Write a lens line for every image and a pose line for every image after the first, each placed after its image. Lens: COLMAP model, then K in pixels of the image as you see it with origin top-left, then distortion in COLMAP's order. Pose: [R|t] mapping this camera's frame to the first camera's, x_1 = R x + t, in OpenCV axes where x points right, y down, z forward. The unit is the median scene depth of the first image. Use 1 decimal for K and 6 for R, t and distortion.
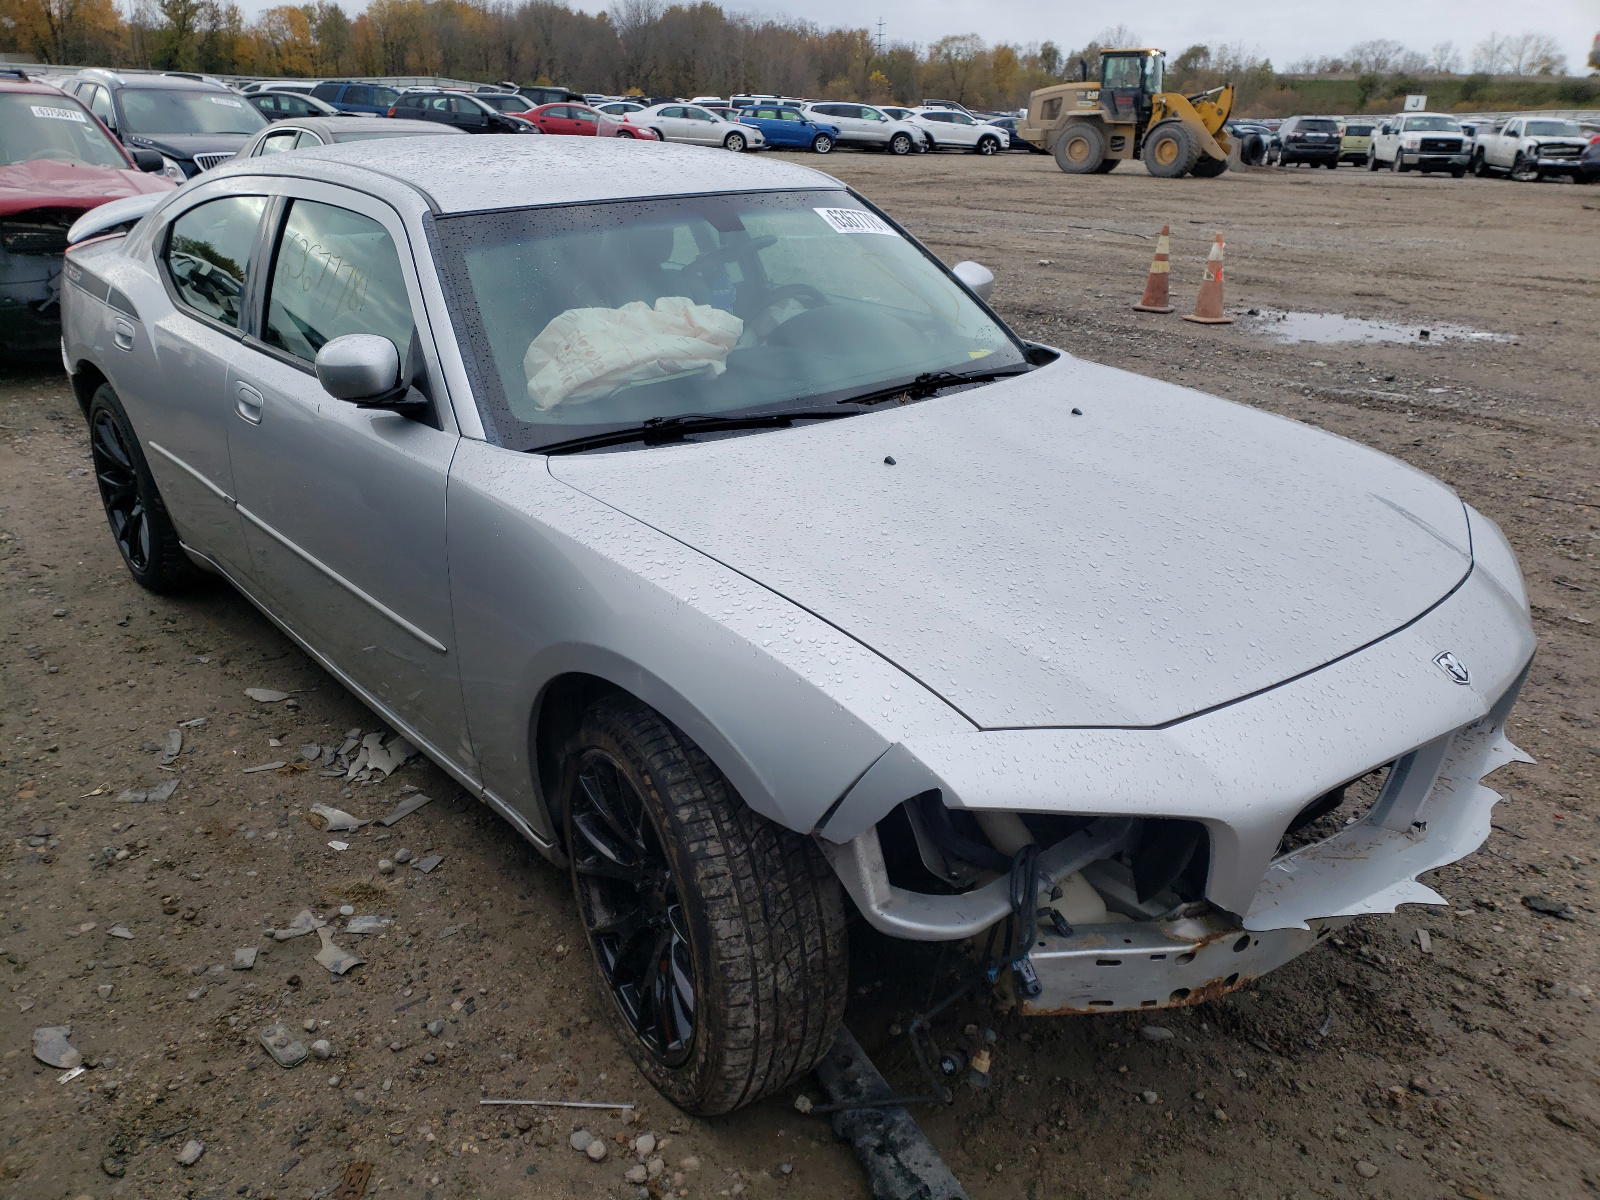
lens RADIAL K [[1206.1, 0, 806.0], [0, 1206.1, 603.4], [0, 0, 1]] dist [0.008798, 0.001697]
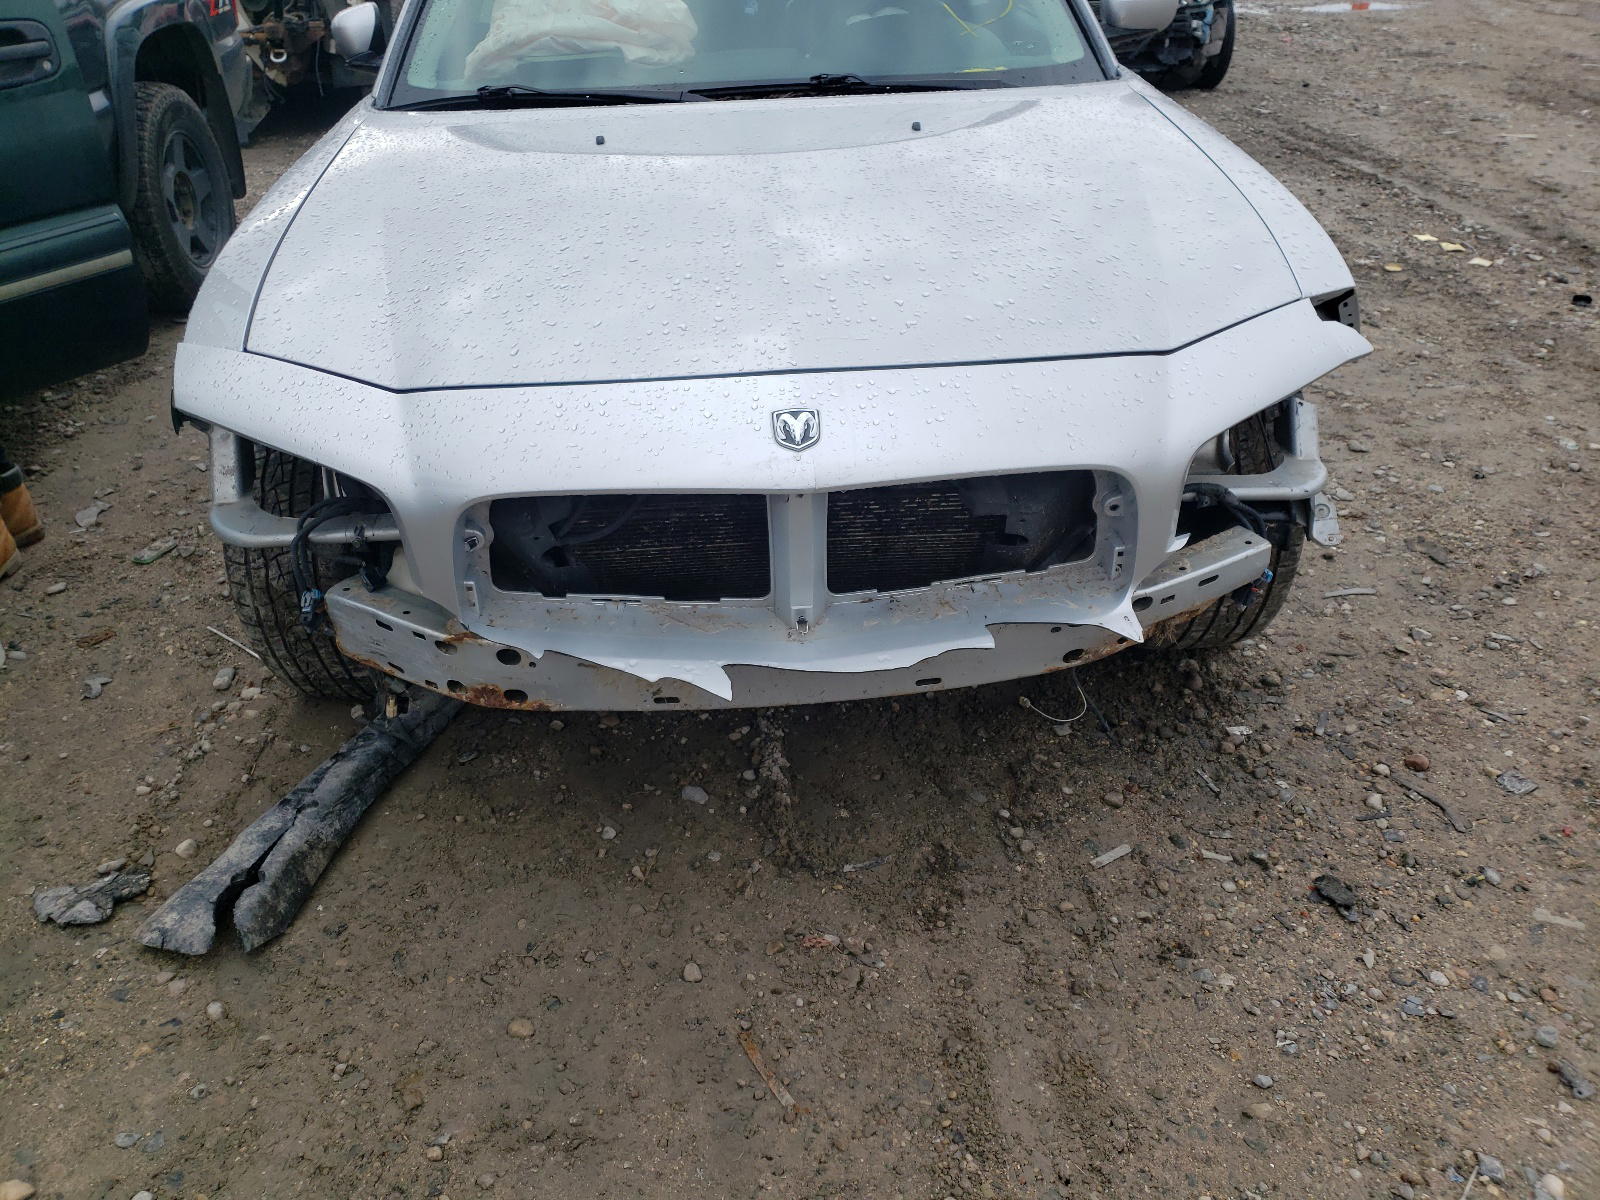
lens RADIAL K [[1232.5, 0, 791.0], [0, 1232.5, 593.5], [0, 0, 1]] dist [0.006752, 0.001625]
pose [[0.797851, 0.279320, -0.534242, 0.931391], [-0.199866, 0.958624, 0.202716, -0.004248], [0.568759, -0.054961, 0.820666, 0.305729]]
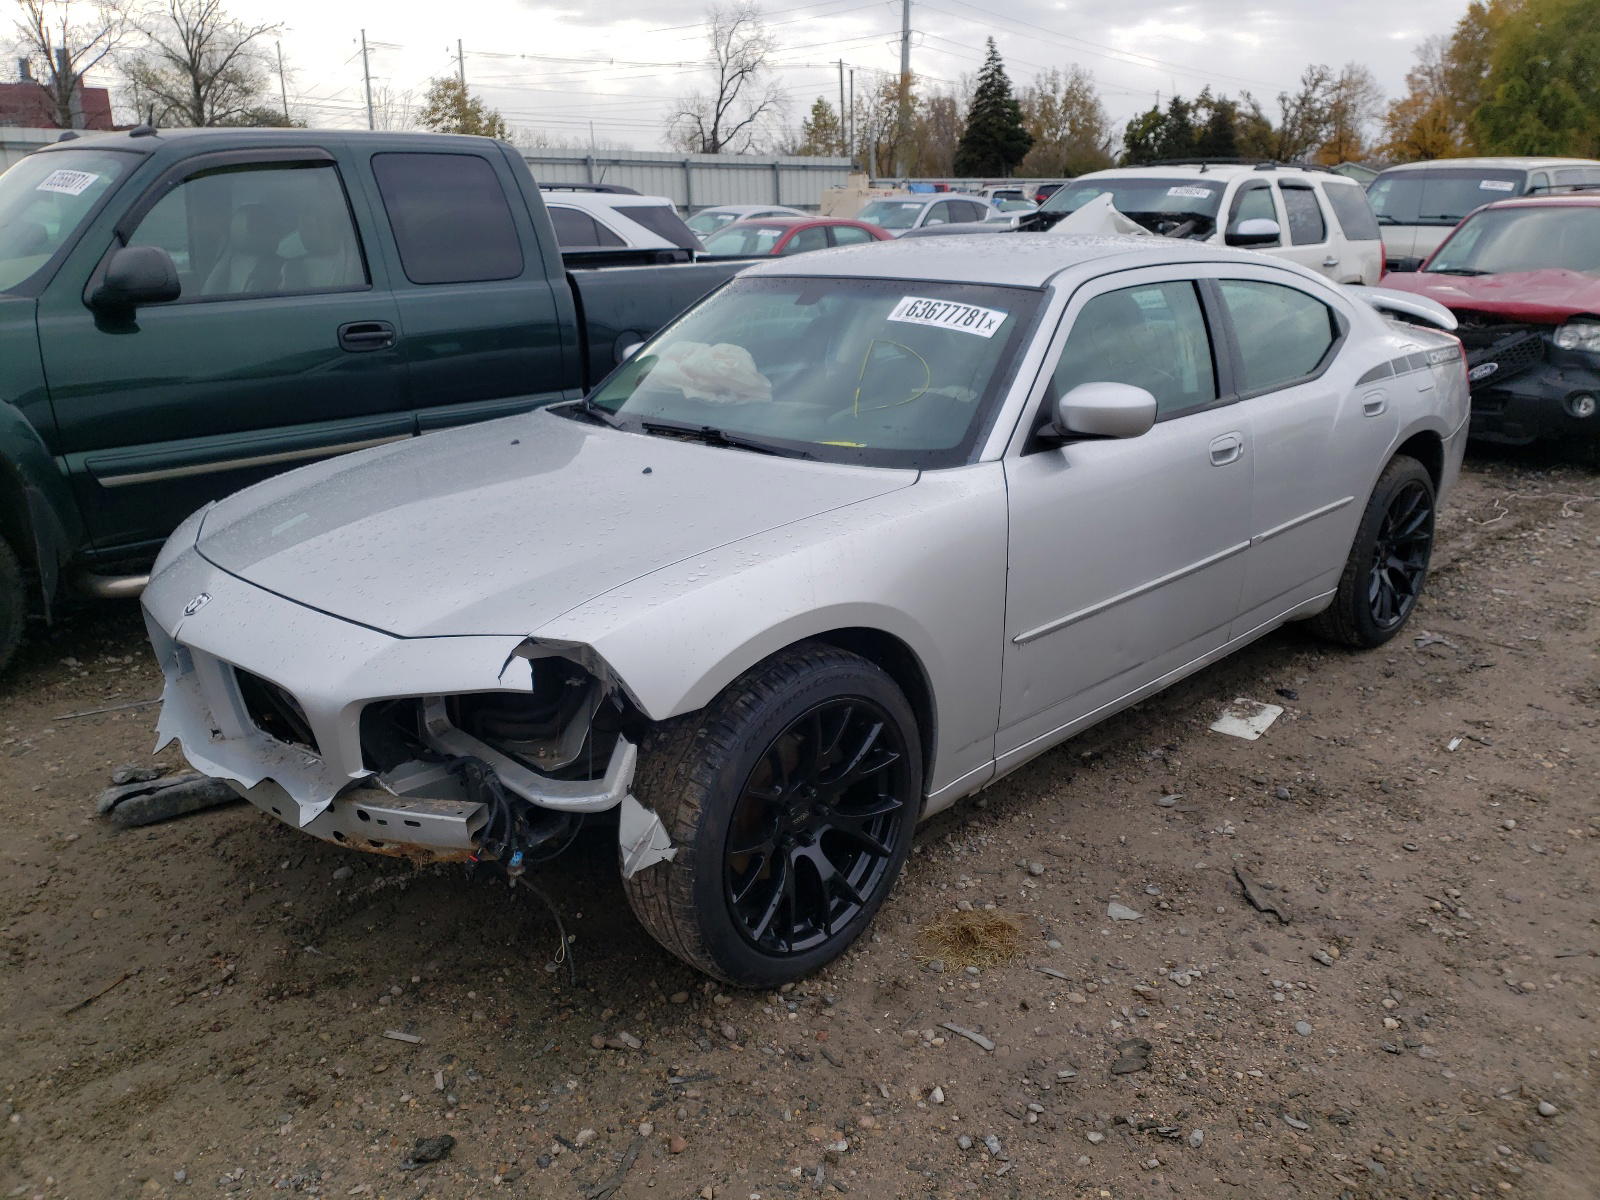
lens RADIAL K [[1206.1, 0, 806.0], [0, 1206.1, 603.4], [0, 0, 1]] dist [0.008798, 0.001697]
pose [[0.088250, 0.293174, -0.951977, 1.732964], [-0.377481, 0.894266, 0.240408, -0.484456], [0.921803, 0.338137, 0.189587, 1.280258]]
